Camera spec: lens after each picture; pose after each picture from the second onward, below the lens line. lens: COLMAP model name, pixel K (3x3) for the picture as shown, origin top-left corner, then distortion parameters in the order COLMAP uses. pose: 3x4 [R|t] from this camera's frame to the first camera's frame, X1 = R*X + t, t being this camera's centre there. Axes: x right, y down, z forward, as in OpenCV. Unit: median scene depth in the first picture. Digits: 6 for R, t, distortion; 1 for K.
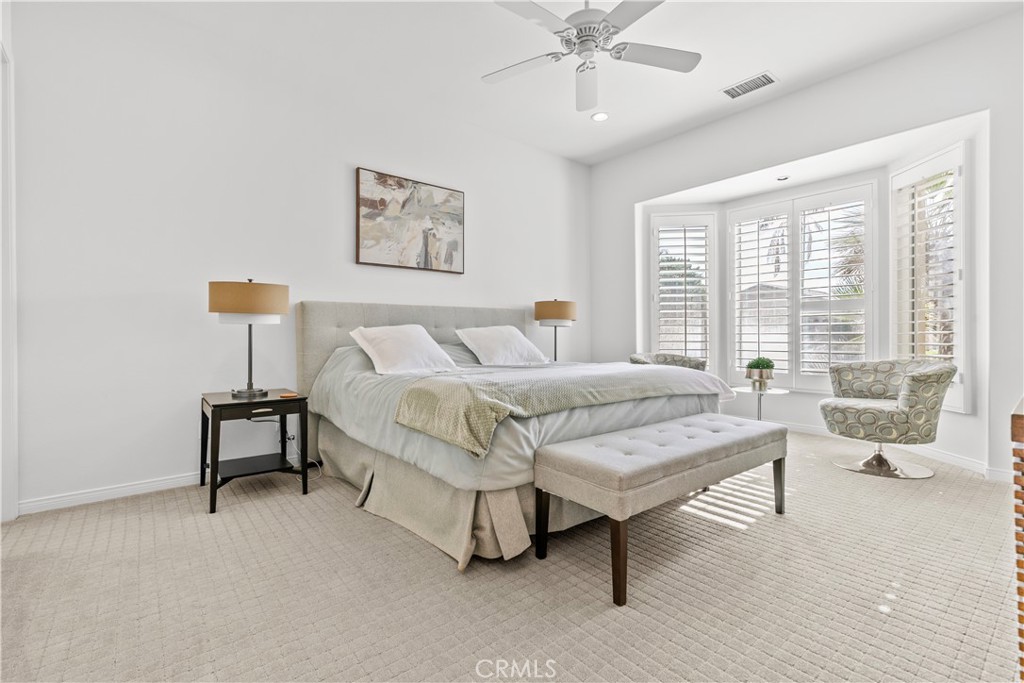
lens RADIAL K [[463.4, 0, 512.8], [0, 463.4, 339.9], [0, 0, 1]] dist [0.004103, 0.000287]
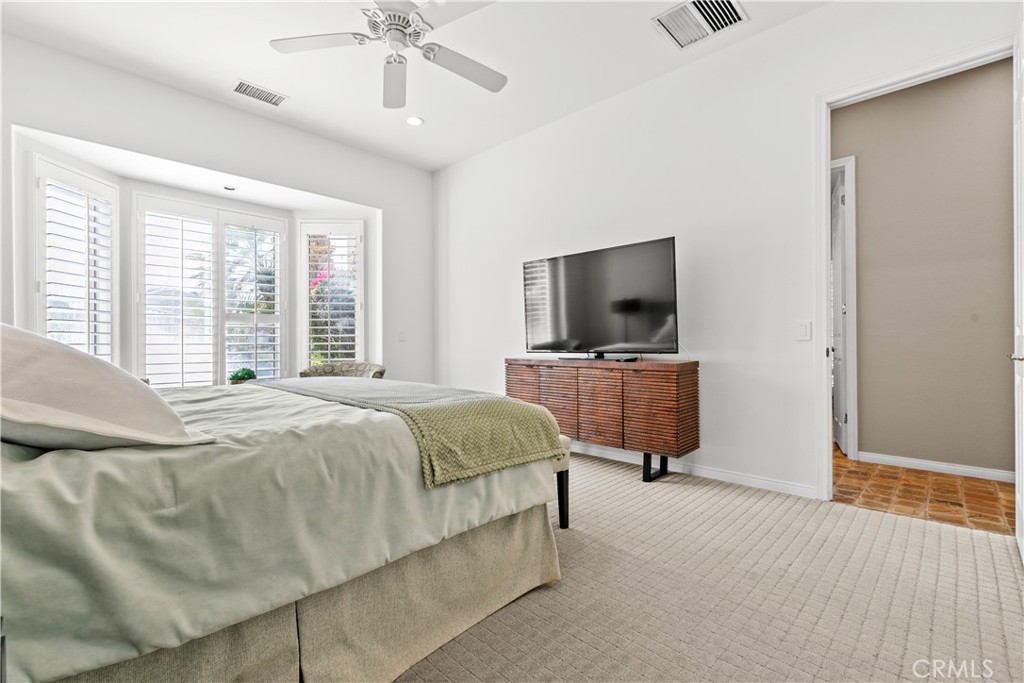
lens RADIAL K [[463.4, 0, 512.9], [0, 463.4, 339.7], [0, 0, 1]] dist [0.004103, 0.000287]
pose [[-0.136199, 0.013529, 0.990589, -0.524047], [0.018540, 0.999766, -0.011106, -0.001402], [-0.990508, 0.016853, -0.136418, 0.591453]]
